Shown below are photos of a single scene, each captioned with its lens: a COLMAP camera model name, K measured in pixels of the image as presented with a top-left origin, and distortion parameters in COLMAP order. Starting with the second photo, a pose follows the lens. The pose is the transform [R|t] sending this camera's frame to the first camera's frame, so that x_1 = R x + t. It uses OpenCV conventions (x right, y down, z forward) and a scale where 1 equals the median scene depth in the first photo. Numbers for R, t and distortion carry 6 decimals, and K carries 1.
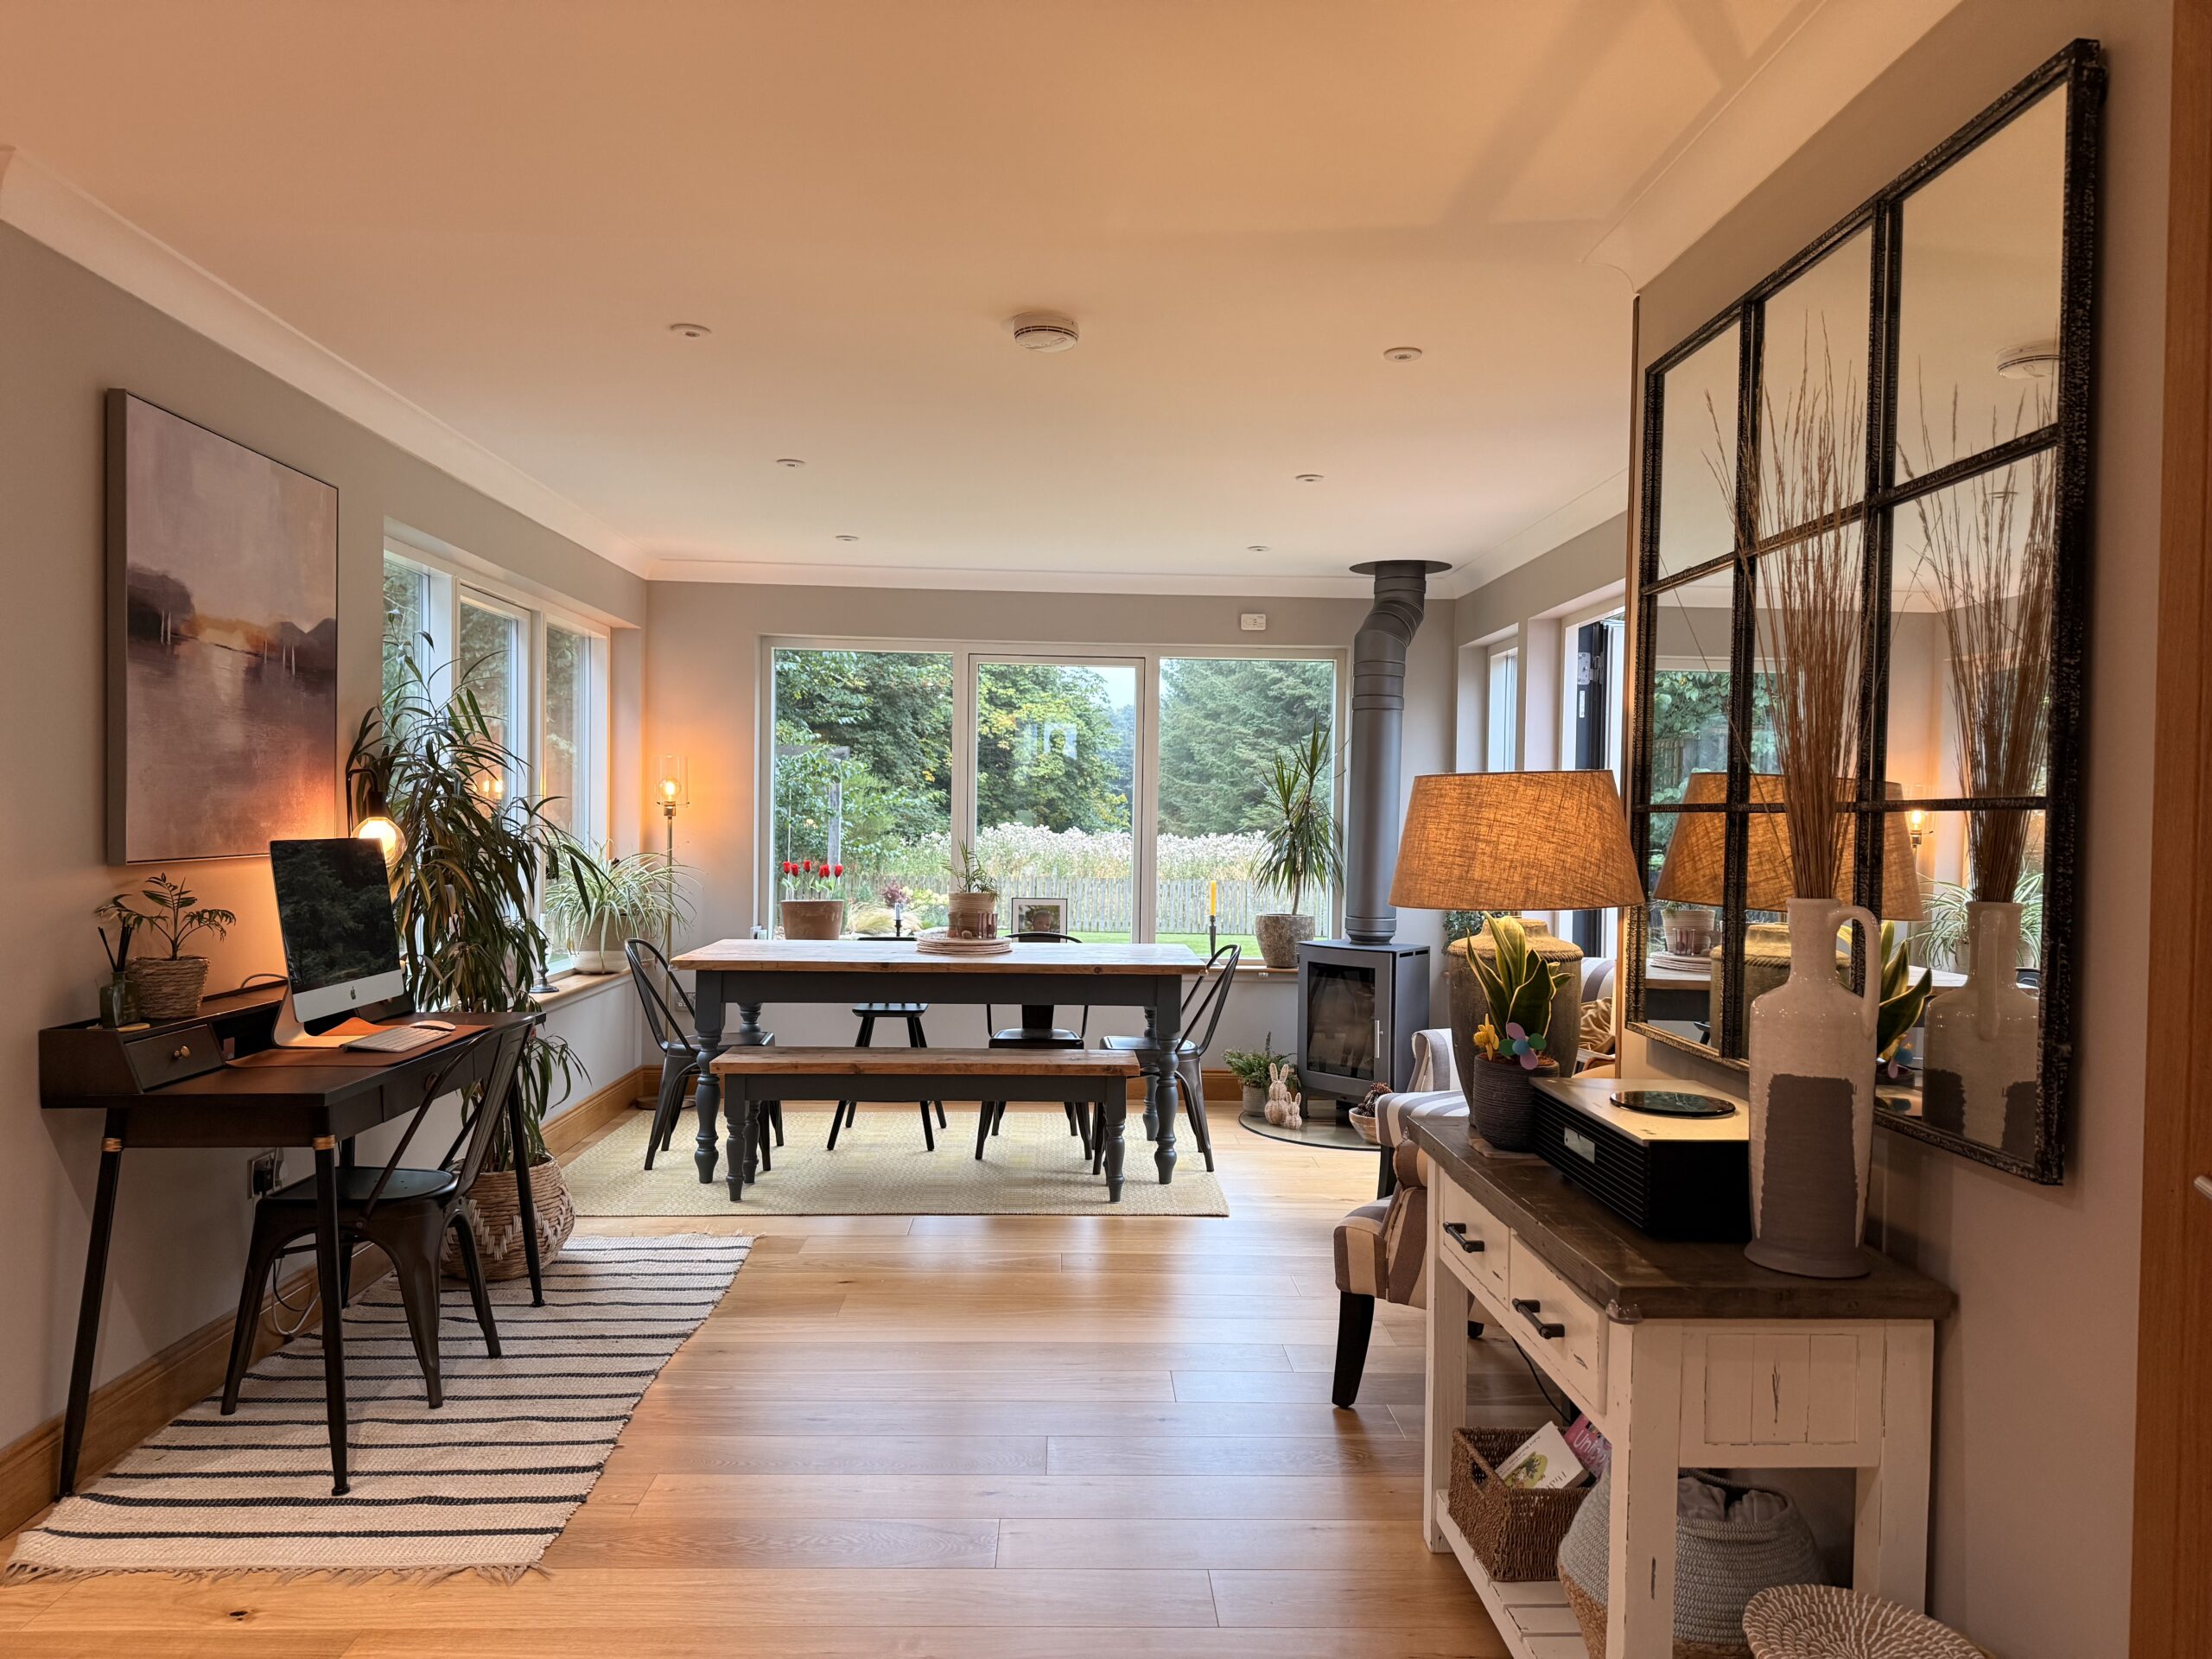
lens RADIAL K [[1561.0, 0, 1145.7], [0, 1561.0, 822.9], [0, 0, 1]] dist [0.050379, -0.062111]
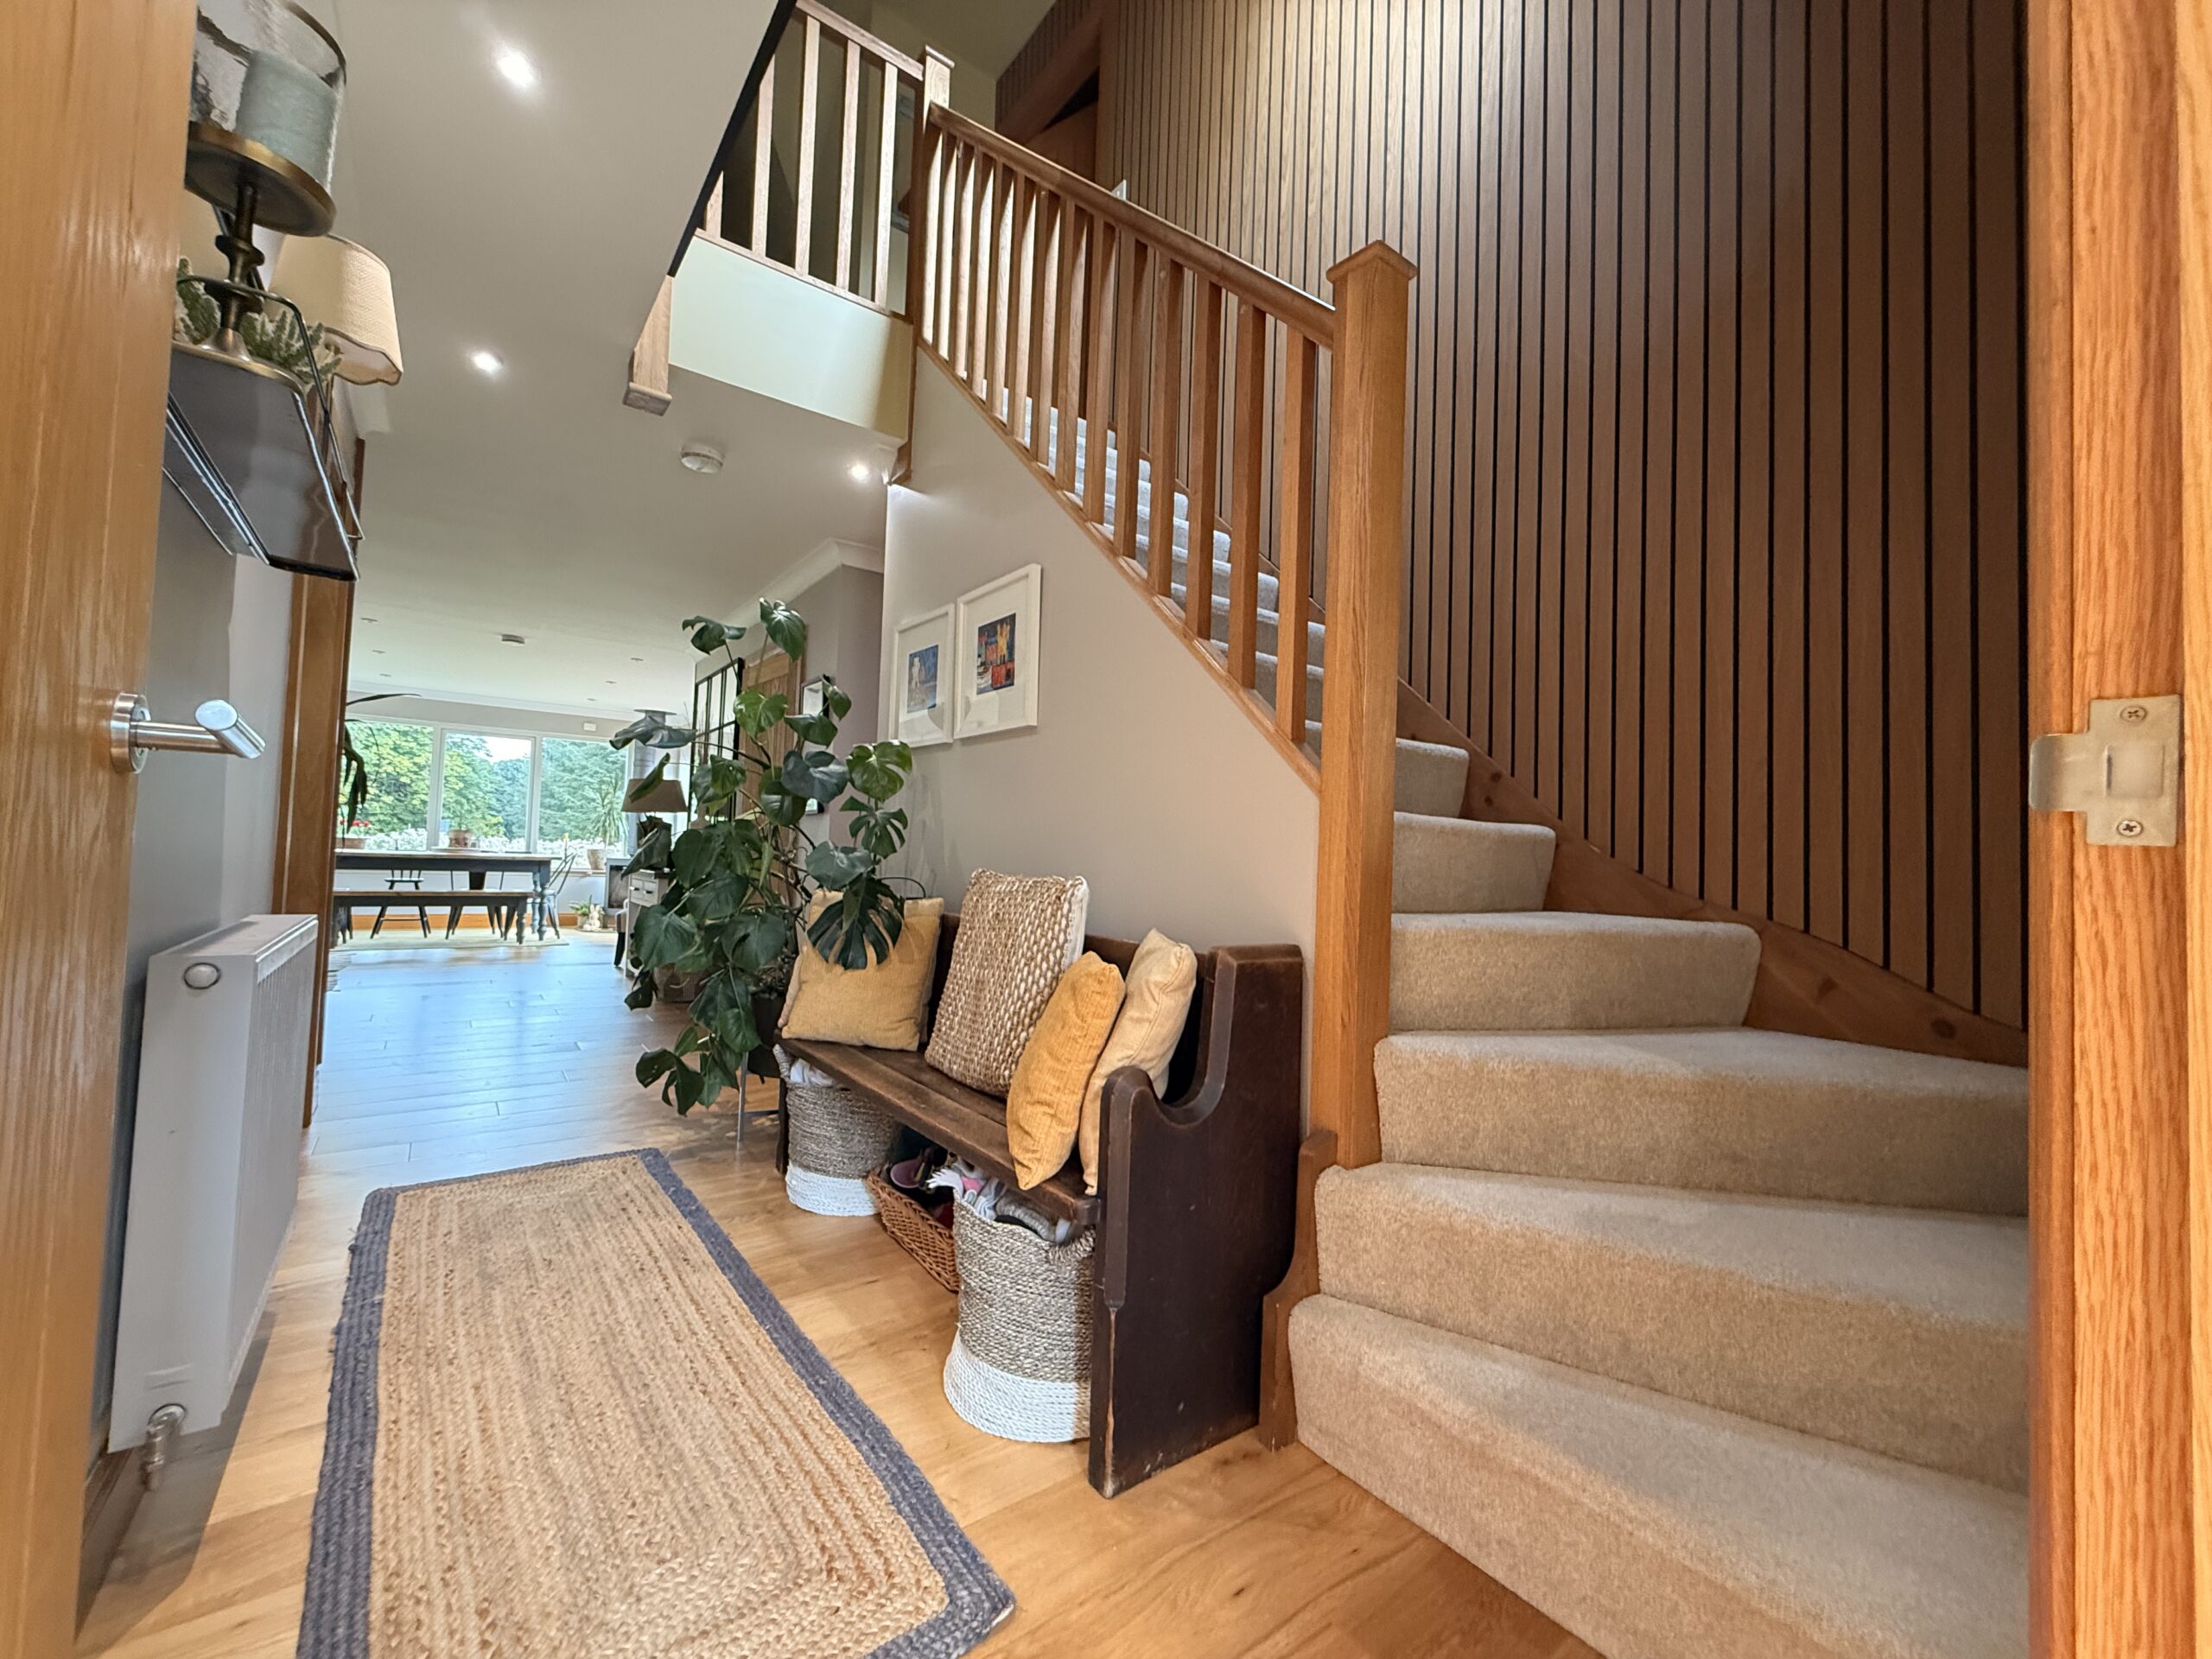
lens RADIAL K [[881.7, 0, 1142.0], [0, 881.7, 824.7], [0, 0, 1]] dist [-0.006595, 0.001978]
pose [[0.812408, 0.034966, 0.582040, -0.026656], [-0.018238, 0.999236, -0.034572, 0.059241], [-0.582804, 0.017471, 0.812425, -0.646879]]
